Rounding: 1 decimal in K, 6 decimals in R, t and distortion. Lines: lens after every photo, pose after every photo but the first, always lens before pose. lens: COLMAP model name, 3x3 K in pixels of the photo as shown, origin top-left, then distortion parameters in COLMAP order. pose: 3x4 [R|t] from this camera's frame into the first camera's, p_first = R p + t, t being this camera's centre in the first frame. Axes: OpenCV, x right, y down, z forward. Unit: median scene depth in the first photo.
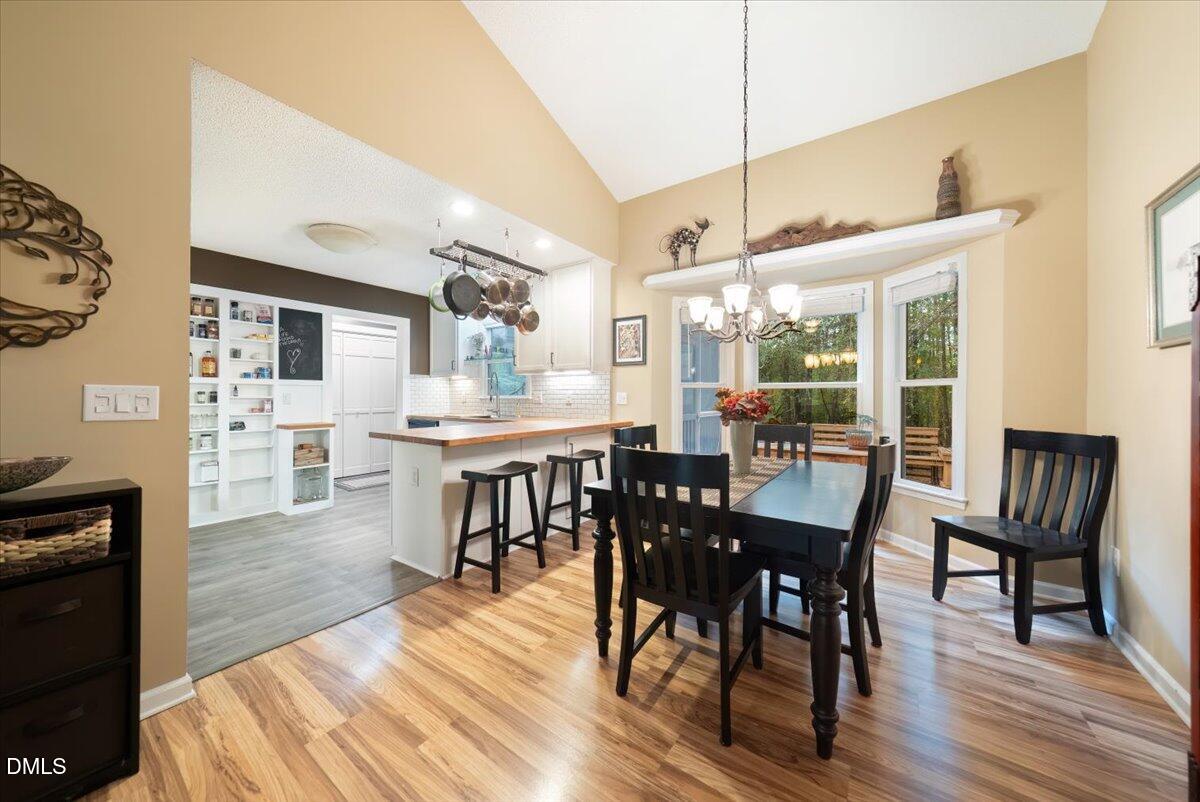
lens RADIAL K [[408.9, 0, 598.2], [0, 408.9, 396.1], [0, 0, 1]] dist [-0.000262, -0.000054]
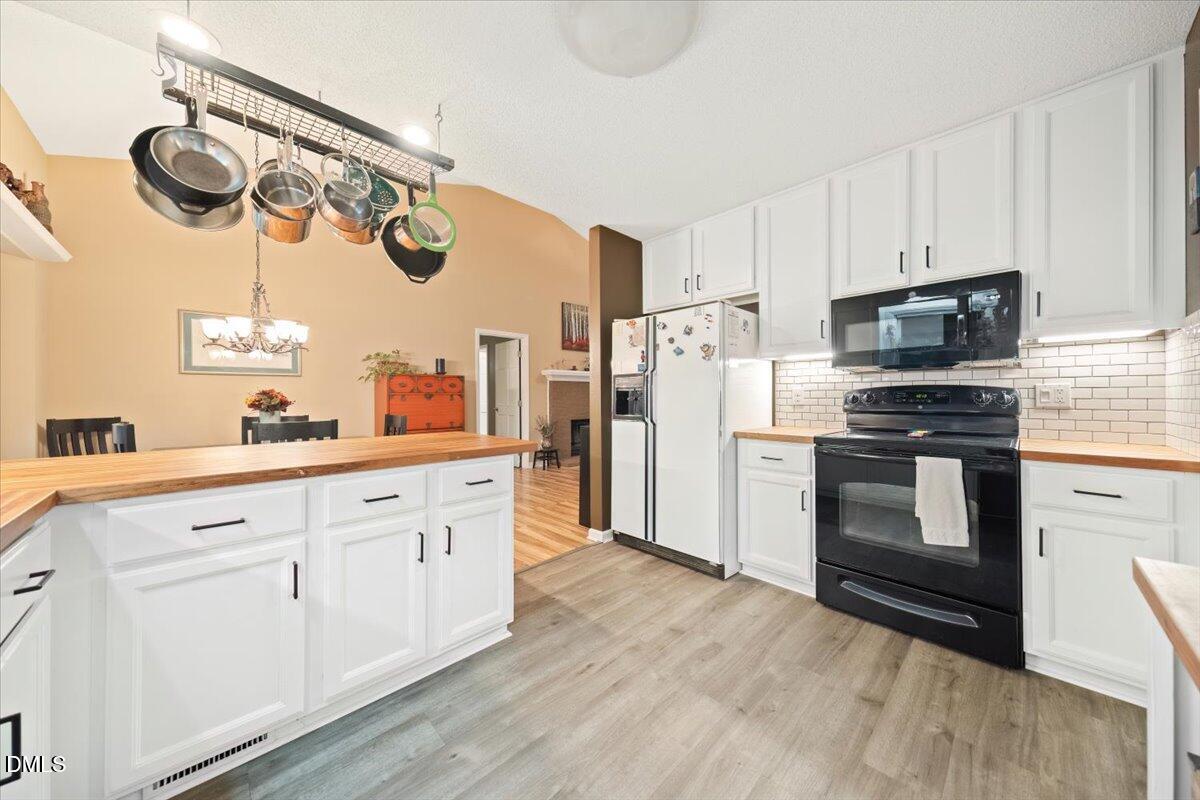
lens RADIAL K [[408.9, 0, 598.2], [0, 408.9, 395.1], [0, 0, 1]] dist [-0.000262, -0.000054]
pose [[-0.982268, 0.002702, 0.187465, -0.592551], [0.002896, 0.999996, 0.000762, 0.003263], [-0.187462, 0.001291, -0.982271, 1.249965]]
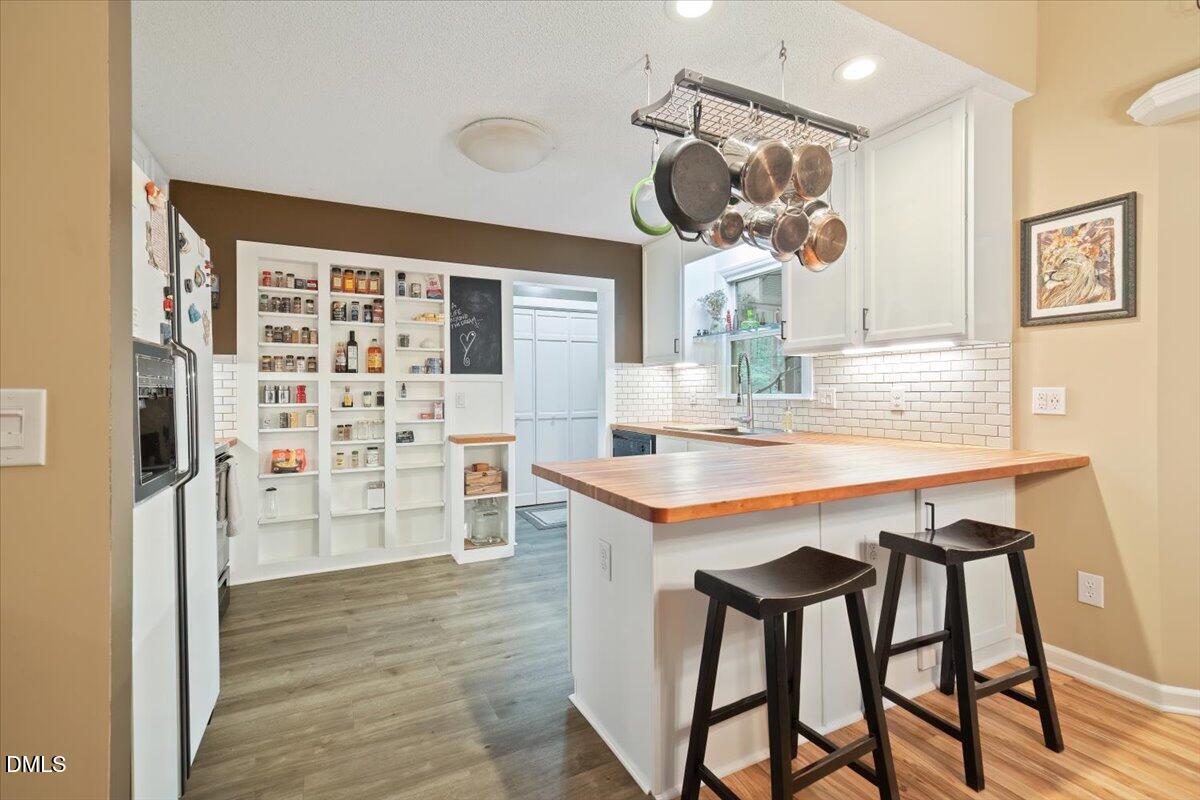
lens RADIAL K [[532.5, 0, 601.2], [0, 532.5, 391.1], [0, 0, 1]] dist [0.010055, 0.000039]
pose [[0.885388, -0.007146, -0.464798, -0.105427], [0.006999, 0.999973, -0.002043, -0.007007], [0.464800, -0.001444, 0.885414, 0.301119]]
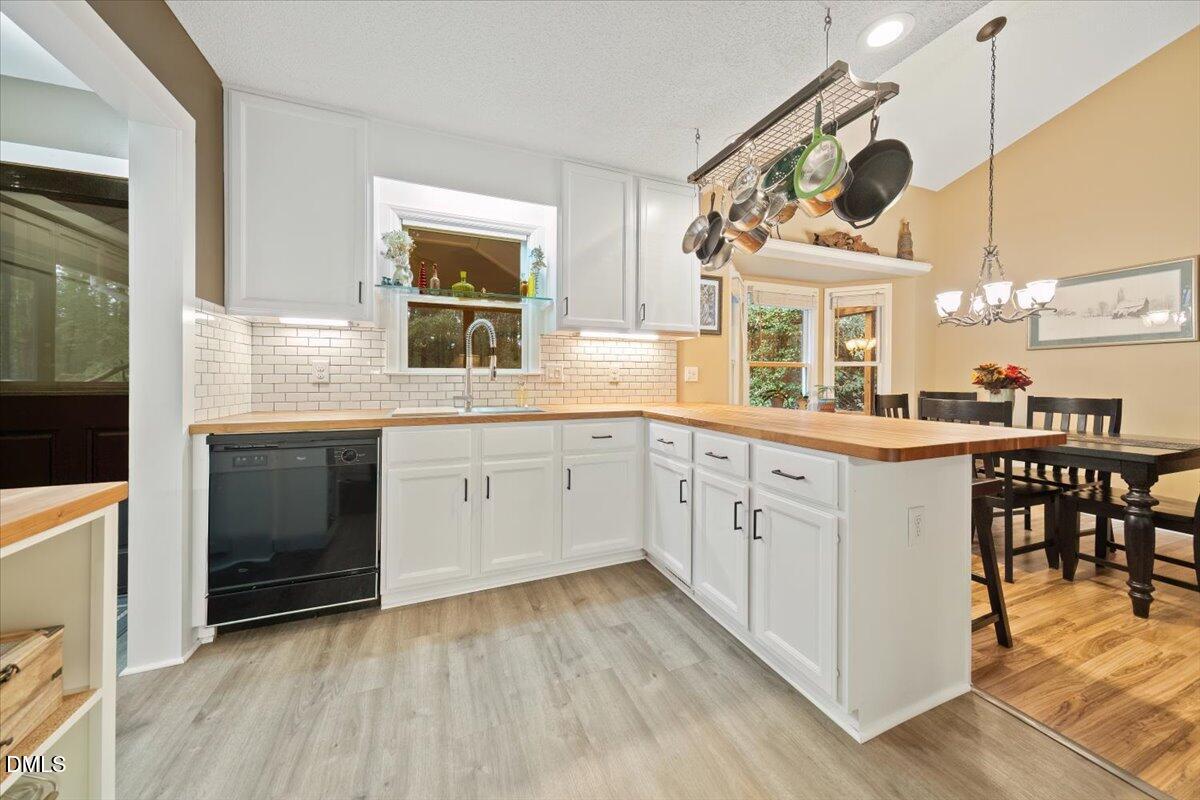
lens RADIAL K [[412.2, 0, 601.6], [0, 412.2, 380.9], [0, 0, 1]] dist [0.000420, -0.000093]
pose [[0.543676, -0.004942, 0.839281, -0.773050], [0.000262, 0.999984, 0.005719, 0.015125], [-0.839295, -0.002889, 0.543668, 0.763465]]
